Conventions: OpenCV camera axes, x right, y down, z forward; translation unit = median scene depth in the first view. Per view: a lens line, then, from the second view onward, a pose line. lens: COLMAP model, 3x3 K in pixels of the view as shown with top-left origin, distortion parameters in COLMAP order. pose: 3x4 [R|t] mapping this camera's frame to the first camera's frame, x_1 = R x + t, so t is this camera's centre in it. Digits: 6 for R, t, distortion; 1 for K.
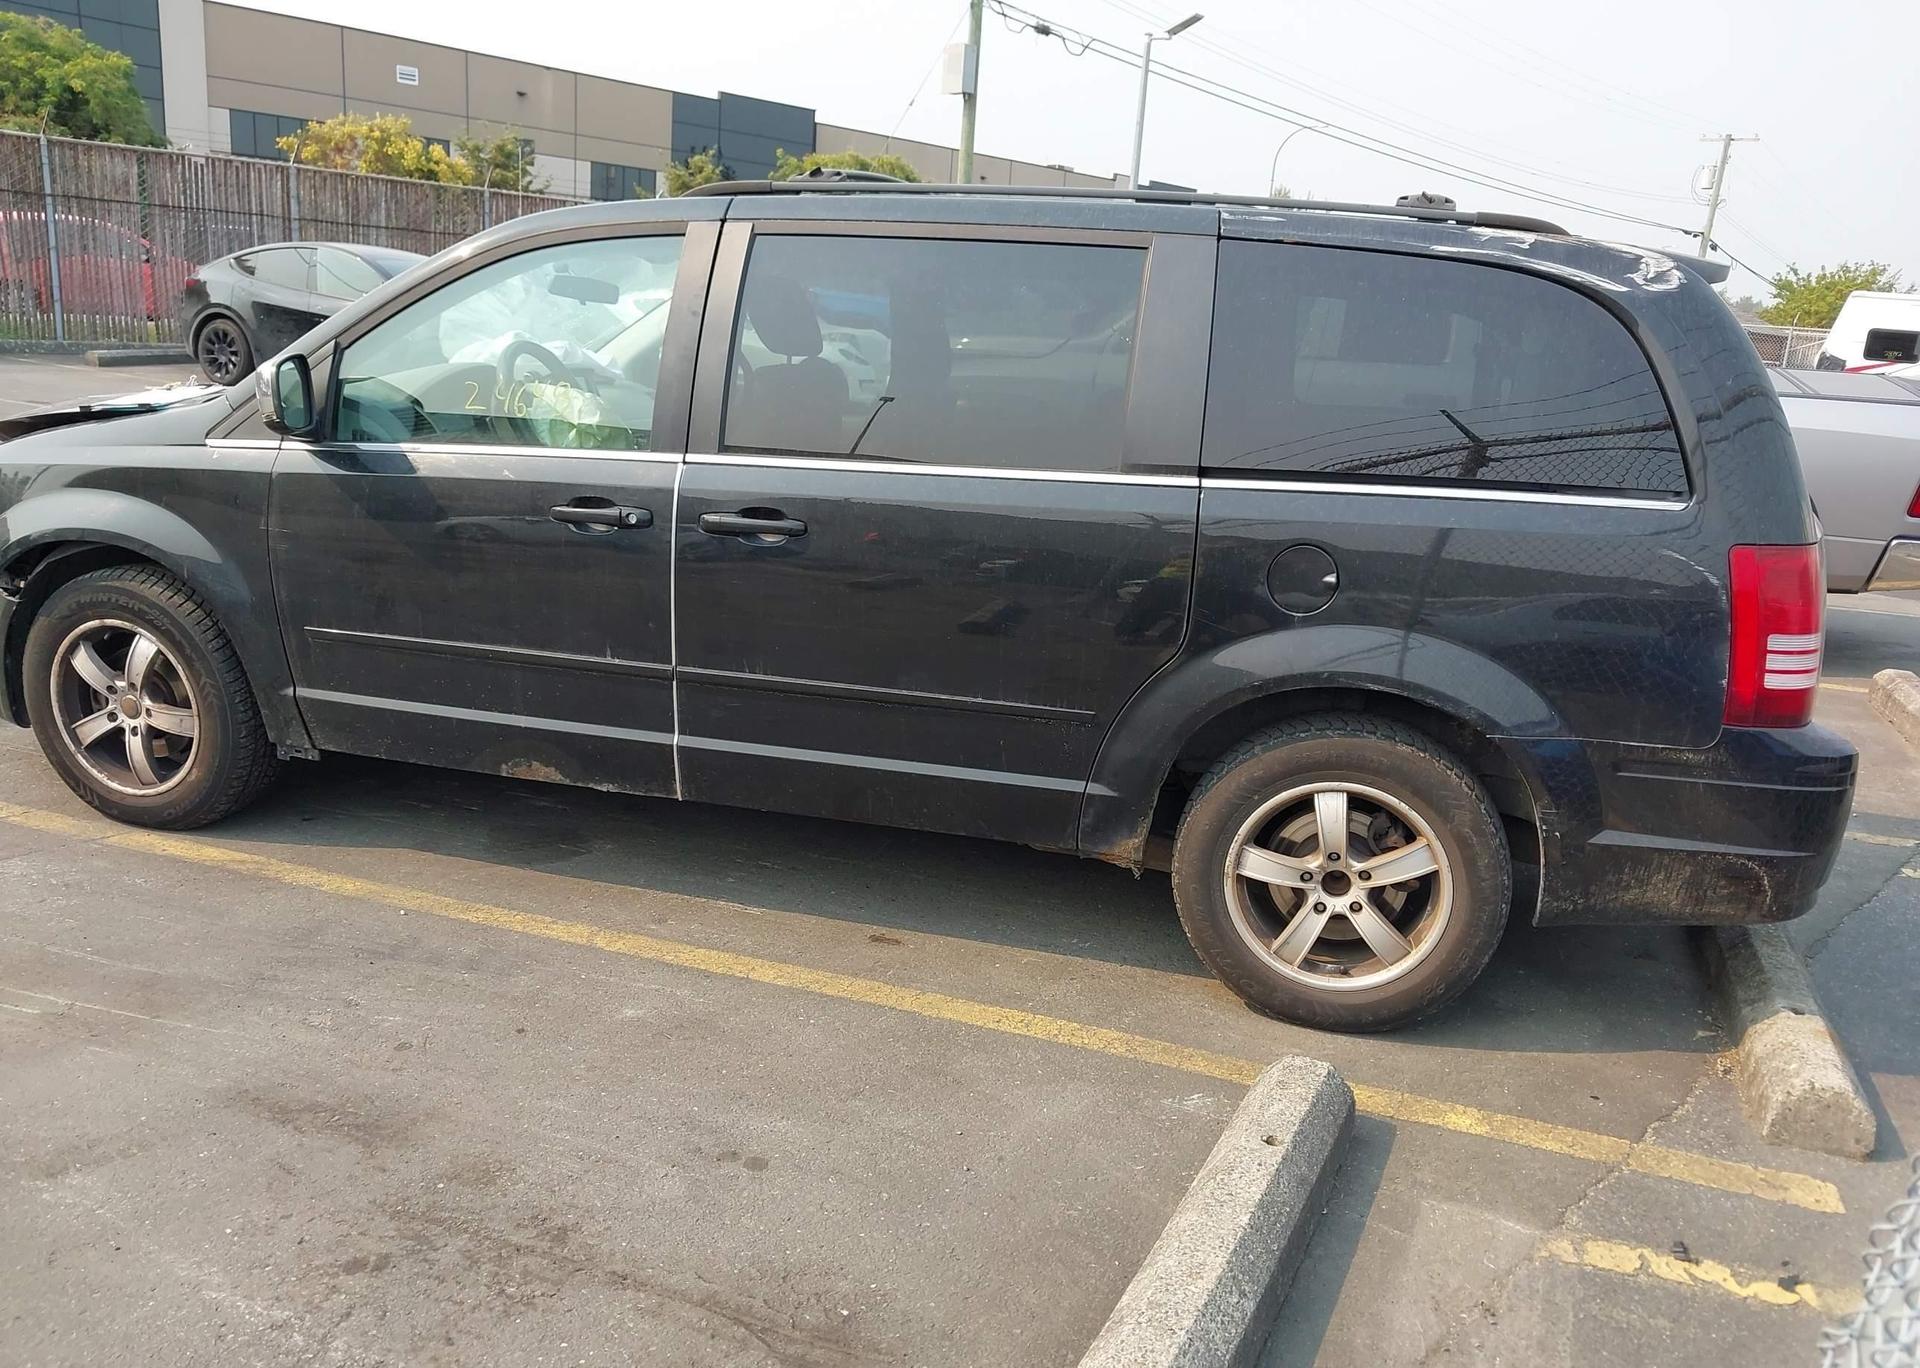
lens RADIAL K [[1529.8, 0, 954.8], [0, 1529.8, 746.8], [0, 0, 1]] dist [0.016380, -0.023110]
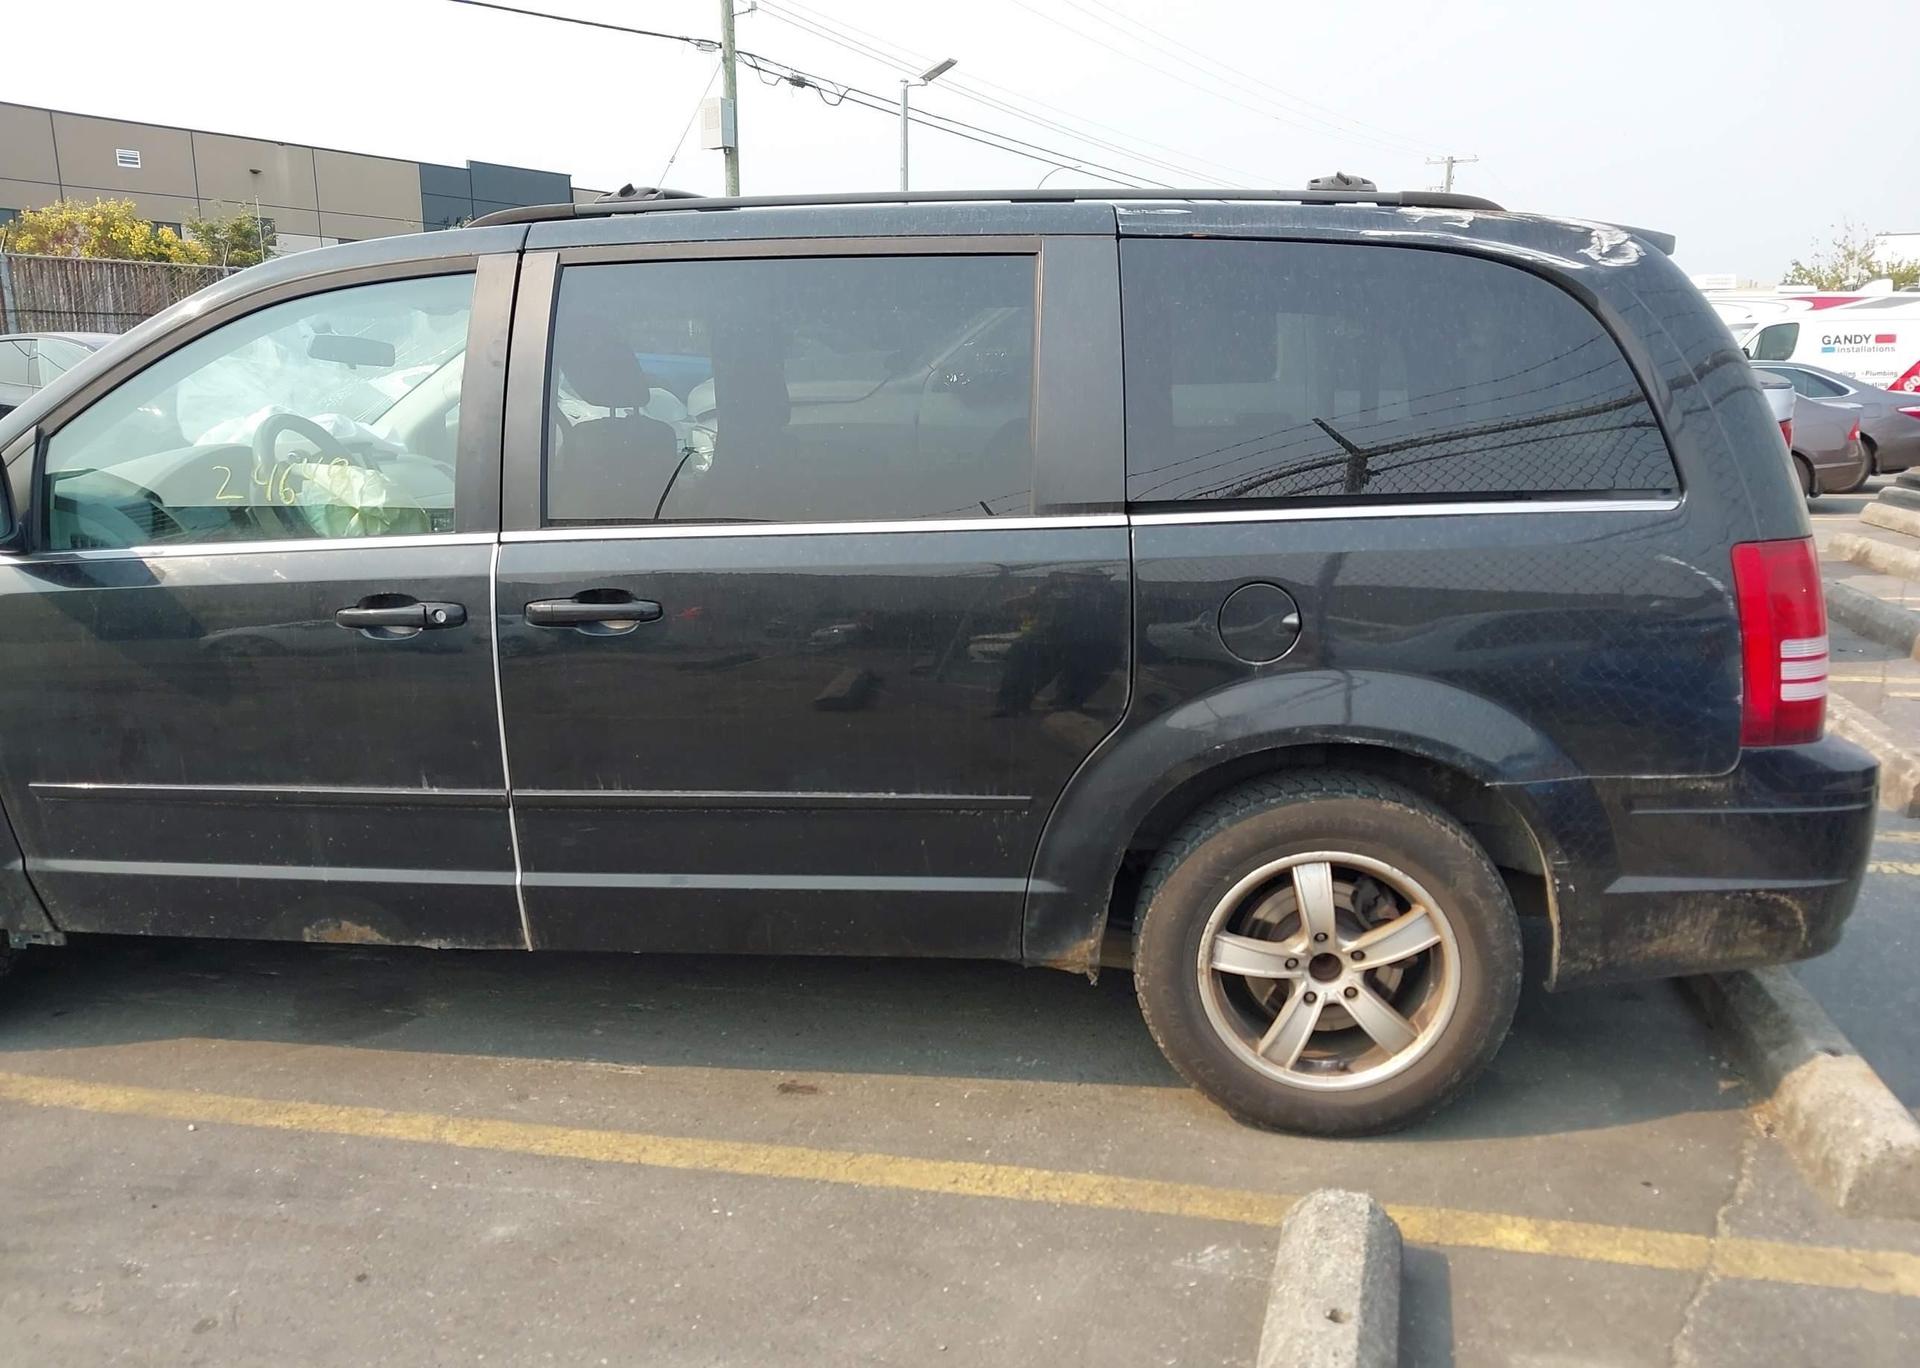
lens RADIAL K [[1529.8, 0, 962.9], [0, 1529.8, 740.5], [0, 0, 1]] dist [0.016380, -0.023110]
pose [[0.987206, -0.094917, 0.128125, -0.049701], [0.099228, 0.994680, -0.027682, -0.033665], [-0.124816, 0.040041, 0.991372, 0.161138]]
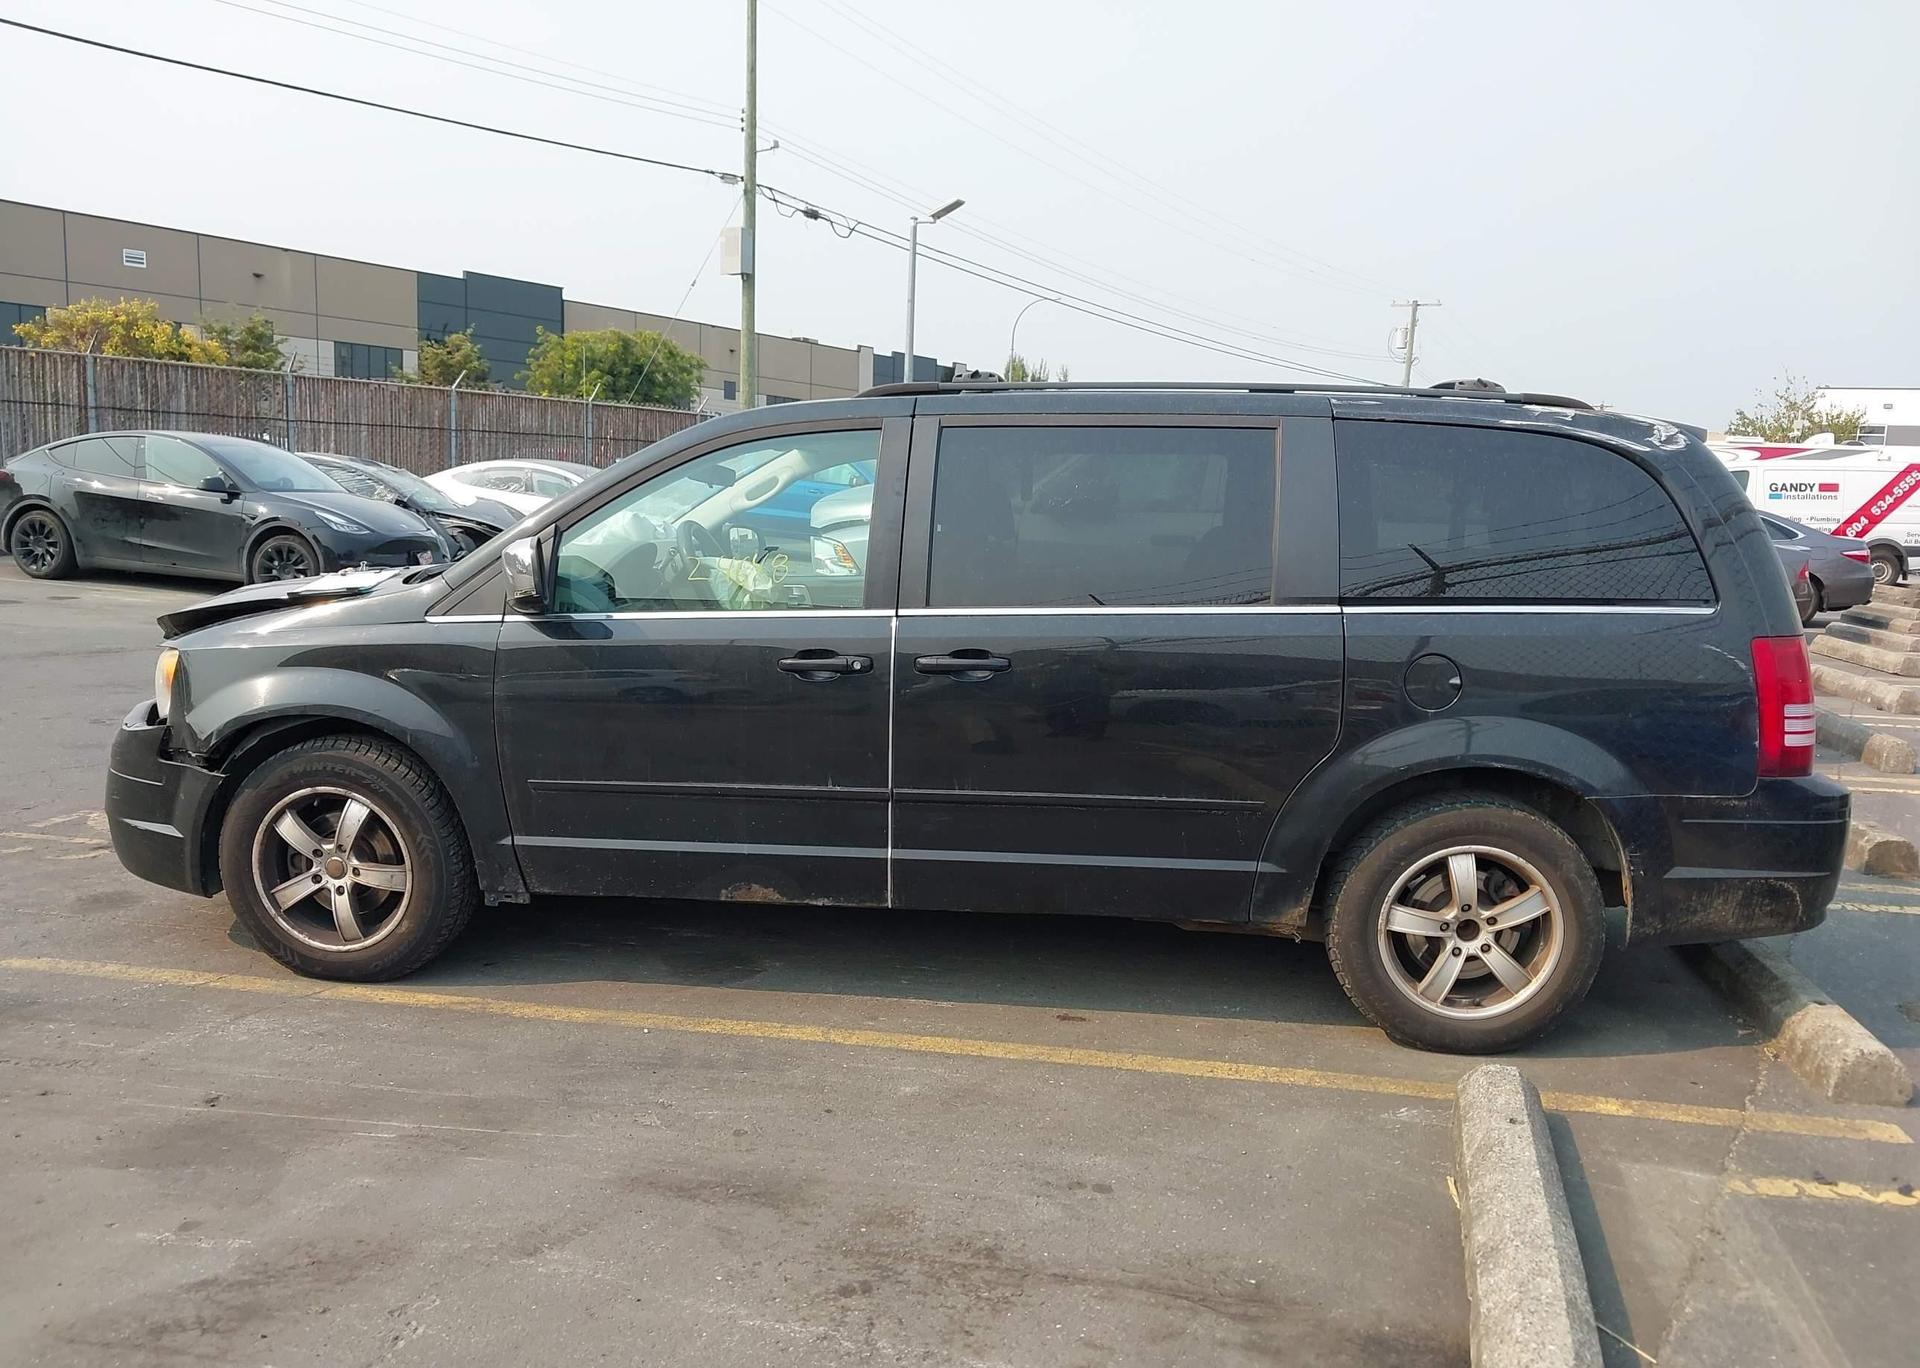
lens RADIAL K [[1529.8, 0, 960.4], [0, 1529.8, 755.6], [0, 0, 1]] dist [0.016380, -0.023110]
pose [[0.985337, -0.060239, 0.159629, -0.325663], [0.075097, 0.993220, -0.088737, 0.028322], [-0.153201, 0.099423, 0.983181, -0.147078]]
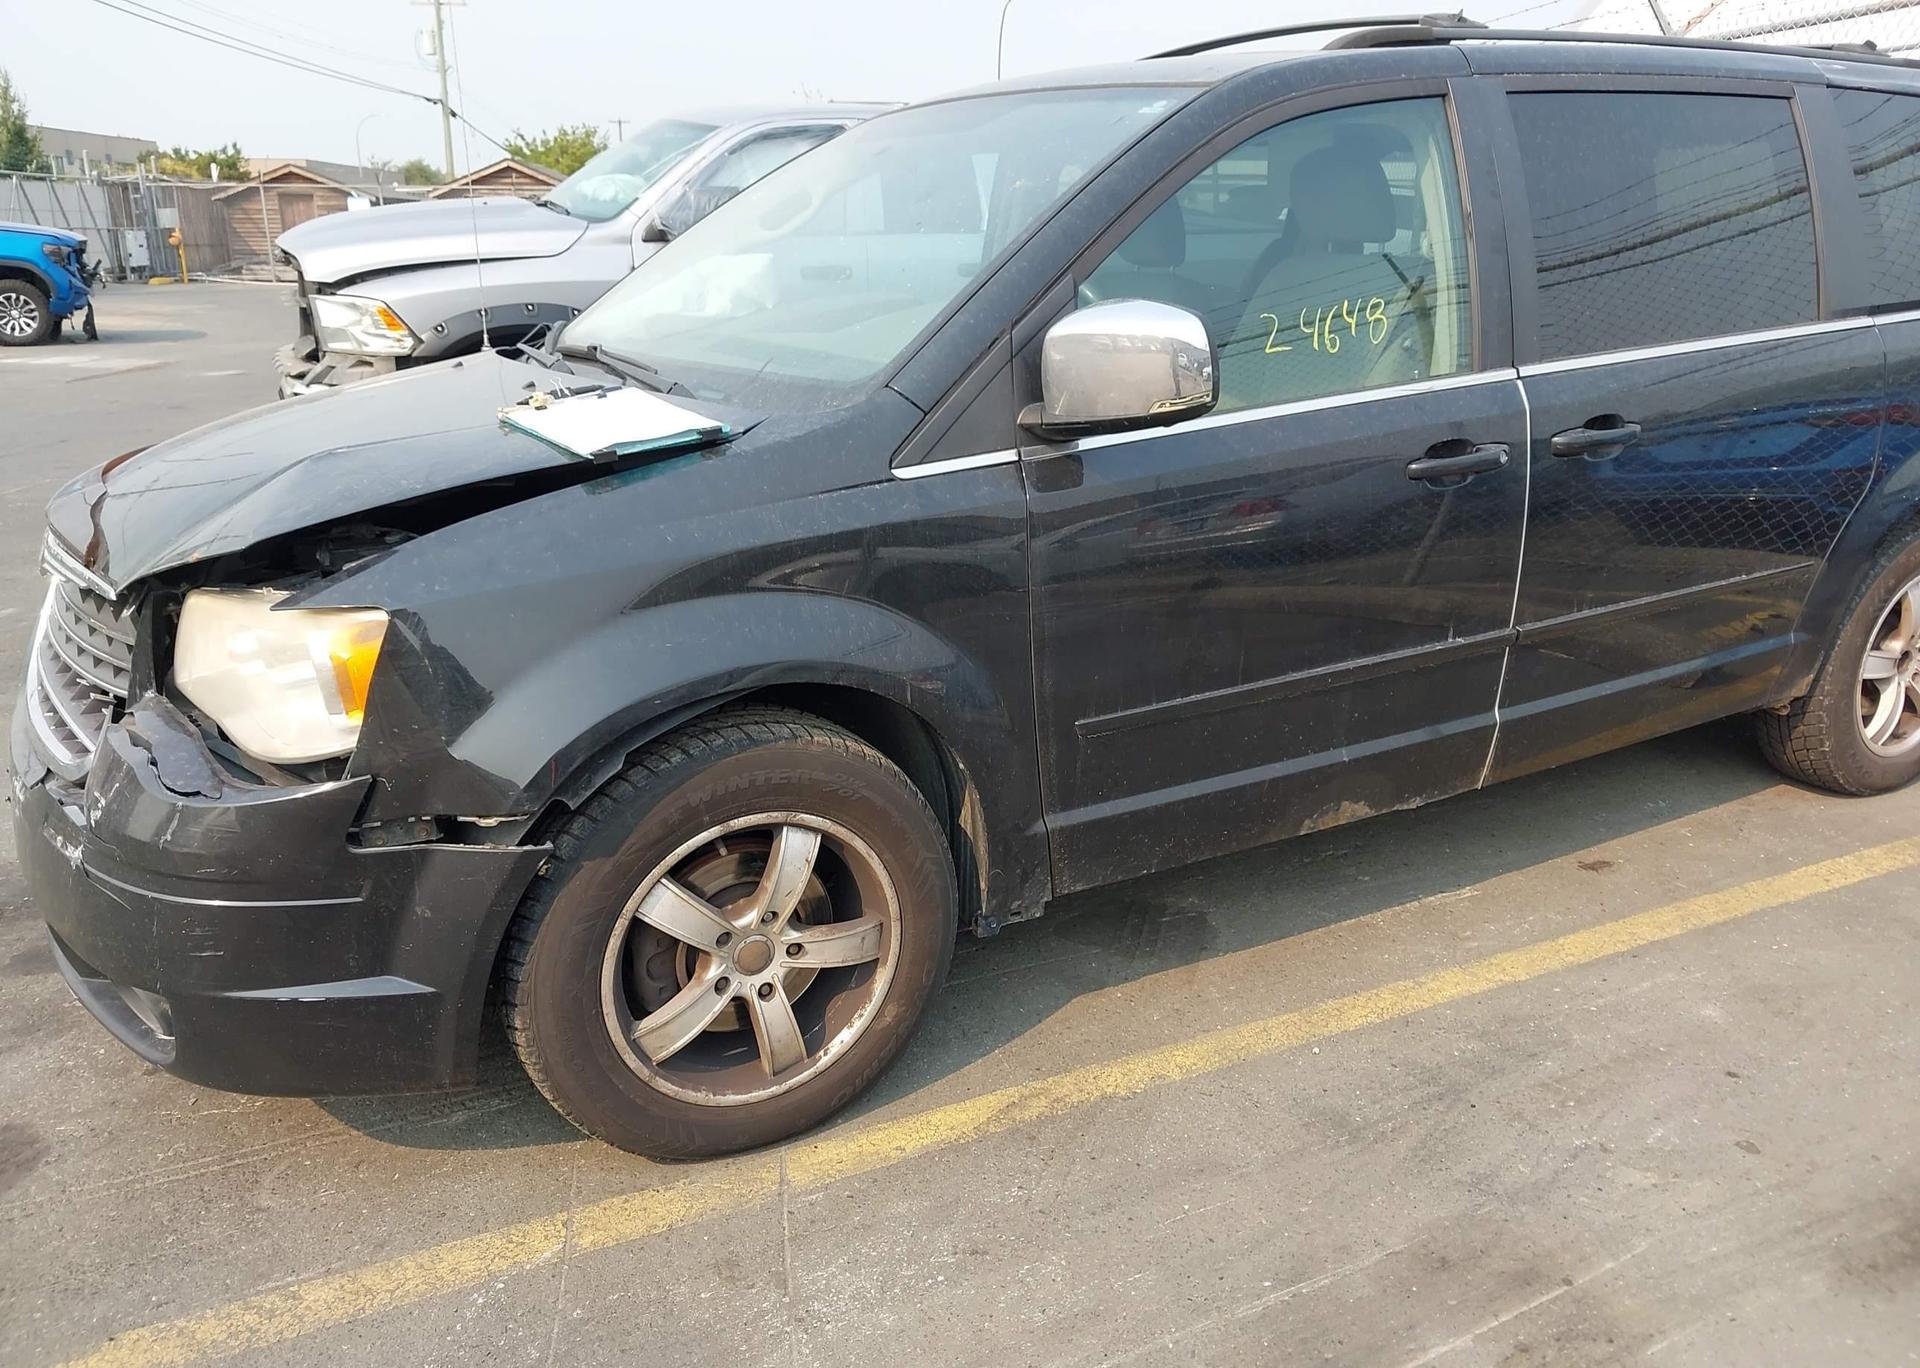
lens RADIAL K [[1529.8, 0, 984.6], [0, 1529.8, 766.8], [0, 0, 1]] dist [0.016380, -0.023110]
pose [[0.697991, -0.301583, 0.649505, -0.980409], [0.245333, 0.952813, 0.178769, -0.207276], [-0.672771, 0.034566, 0.739043, 0.604654]]
